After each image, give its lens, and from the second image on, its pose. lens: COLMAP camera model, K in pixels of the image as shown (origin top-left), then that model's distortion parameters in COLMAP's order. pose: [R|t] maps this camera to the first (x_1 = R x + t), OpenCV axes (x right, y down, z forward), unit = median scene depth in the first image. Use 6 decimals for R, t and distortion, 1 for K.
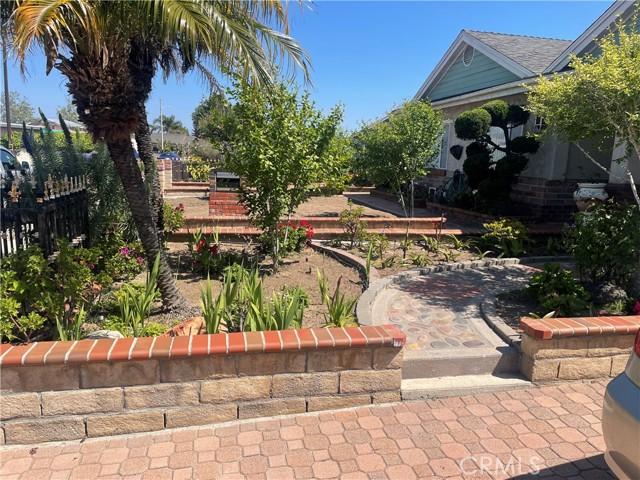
lens RADIAL K [[486.2, 0, 320.0], [0, 486.2, 244.6], [0, 0, 1]] dist [0.062019, -0.006947]
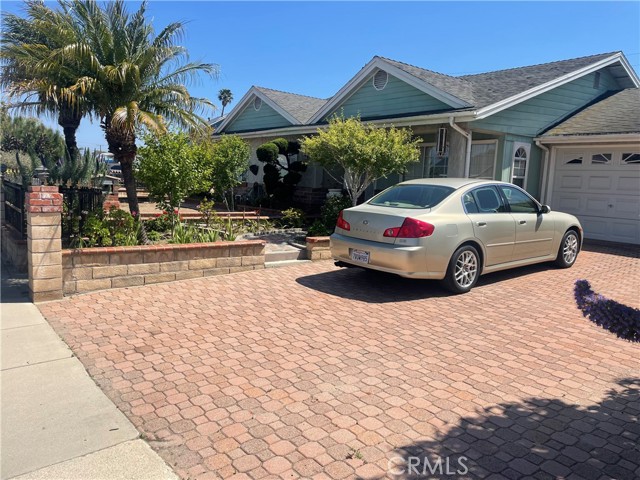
lens RADIAL K [[486.2, 0, 320.7], [0, 486.2, 239.1], [0, 0, 1]] dist [0.062019, -0.006947]
pose [[0.903282, -0.042166, 0.426970, -0.277096], [0.061023, 0.997668, -0.030571, 0.115420], [-0.424685, 0.053669, 0.903749, -0.603565]]
